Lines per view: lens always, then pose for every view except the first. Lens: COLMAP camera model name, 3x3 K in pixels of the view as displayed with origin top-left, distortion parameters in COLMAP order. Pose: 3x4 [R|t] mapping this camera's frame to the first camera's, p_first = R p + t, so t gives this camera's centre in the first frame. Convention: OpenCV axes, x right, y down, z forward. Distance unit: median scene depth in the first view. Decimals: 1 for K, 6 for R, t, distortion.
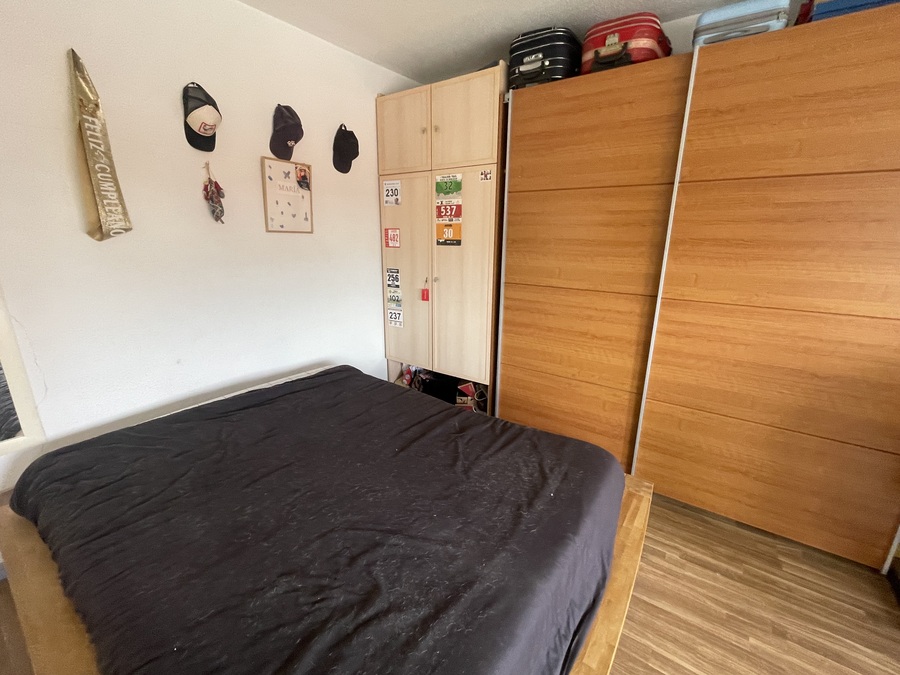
lens RADIAL K [[388.7, 0, 451.0], [0, 388.7, 338.1], [0, 0, 1]] dist [-0.000104, -0.001558]
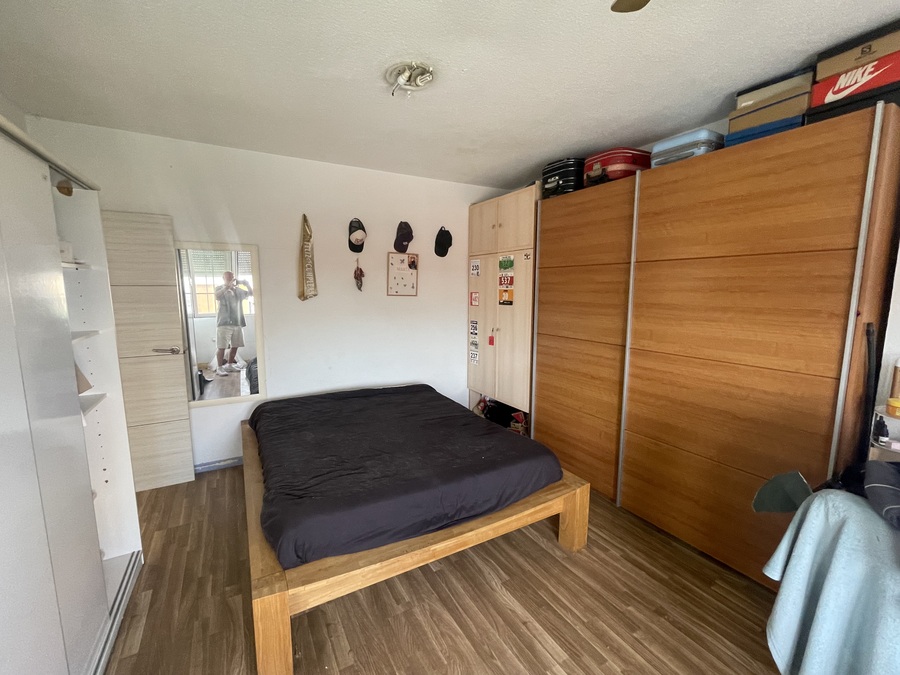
lens RADIAL K [[388.7, 0, 448.9], [0, 388.7, 338.7], [0, 0, 1]] dist [-0.000104, -0.001558]
pose [[0.908564, 0.049919, -0.414752, 0.516717], [-0.107457, 0.987353, -0.116560, 0.078483], [0.403688, 0.150470, 0.902438, -0.393888]]
